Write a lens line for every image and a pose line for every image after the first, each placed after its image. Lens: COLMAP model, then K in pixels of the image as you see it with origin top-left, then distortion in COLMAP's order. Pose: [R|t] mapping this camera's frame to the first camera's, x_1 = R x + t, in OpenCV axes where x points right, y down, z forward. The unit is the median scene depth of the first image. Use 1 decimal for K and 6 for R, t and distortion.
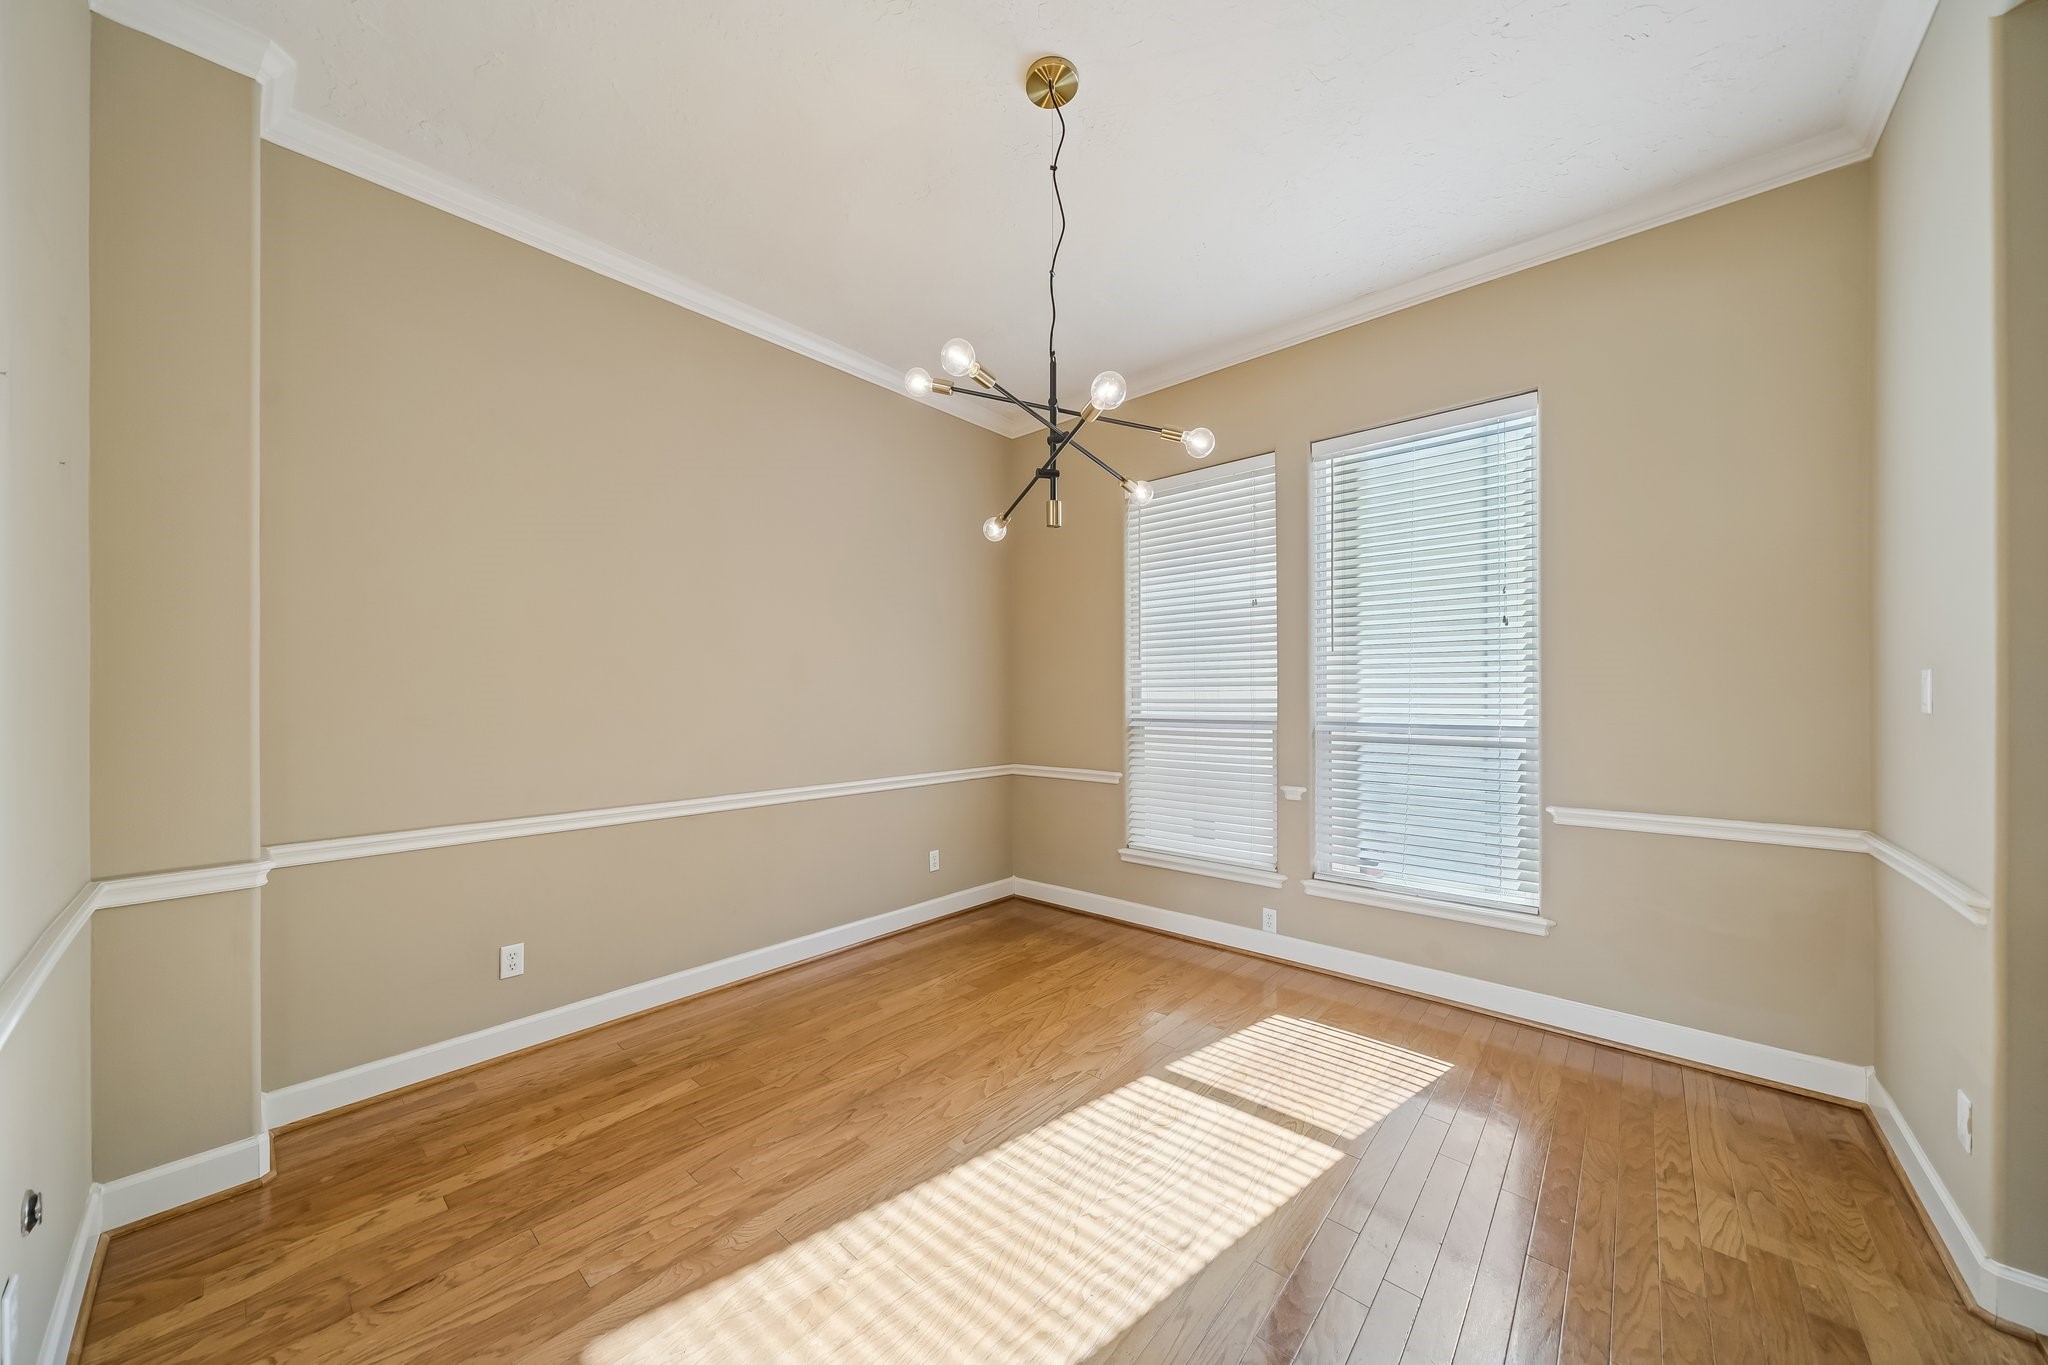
lens RADIAL K [[705.2, 0, 1030.9], [0, 705.2, 695.4], [0, 0, 1]] dist [0.002820, 0.000105]
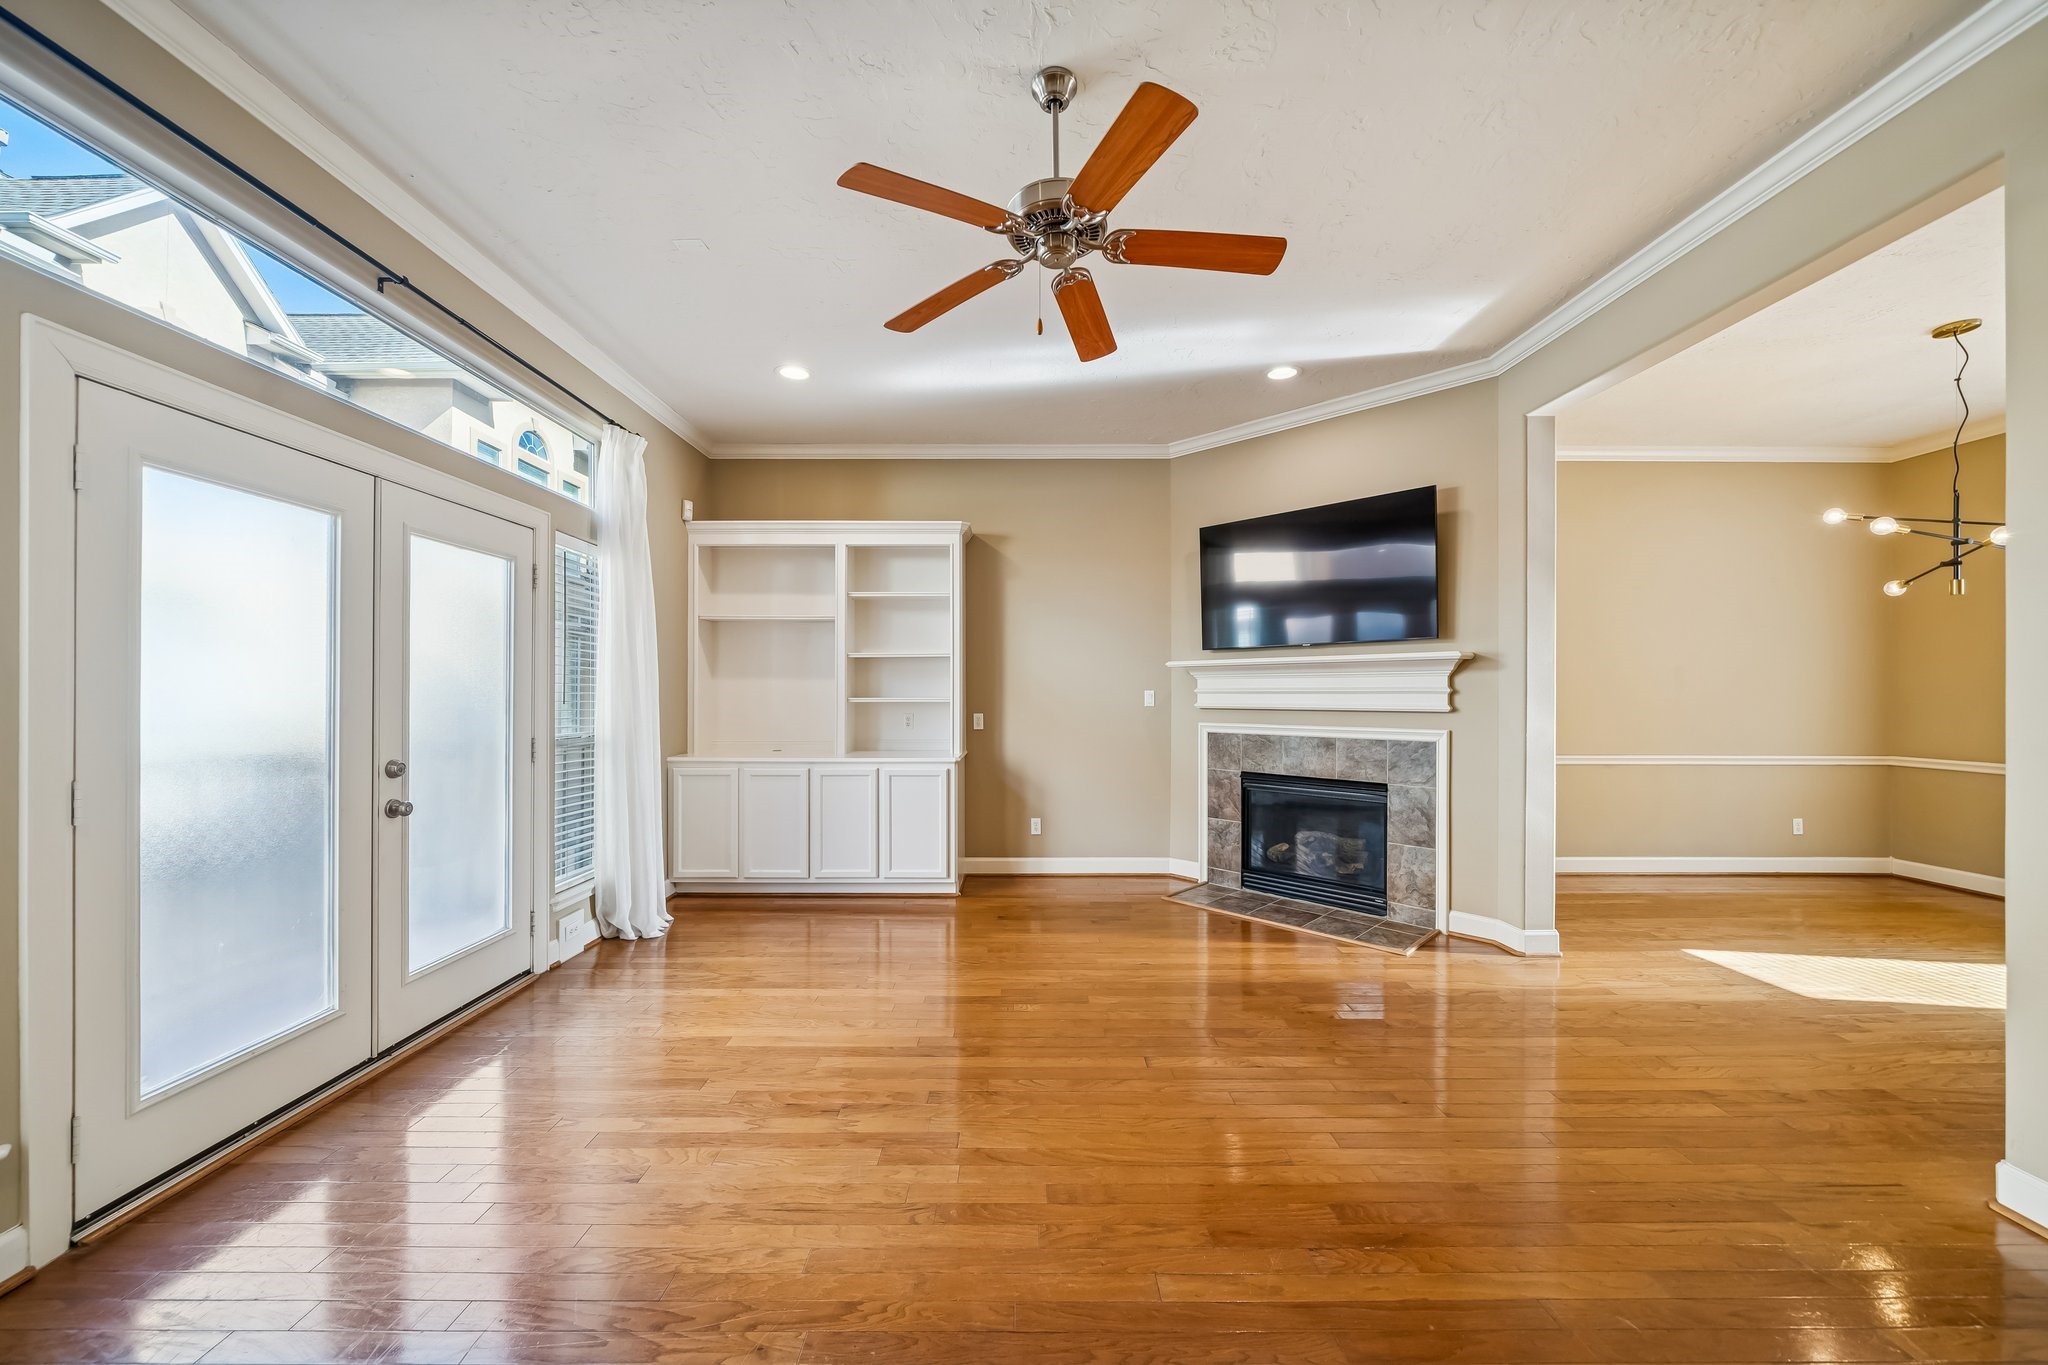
lens RADIAL K [[741.3, 0, 1015.5], [0, 741.3, 695.3], [0, 0, 1]] dist [0.000074, 0.000075]
pose [[0.647997, 0.002560, -0.761638, -0.037142], [0.002532, 0.999982, 0.005516, -0.007672], [0.761638, -0.005503, 0.647979, -0.919112]]
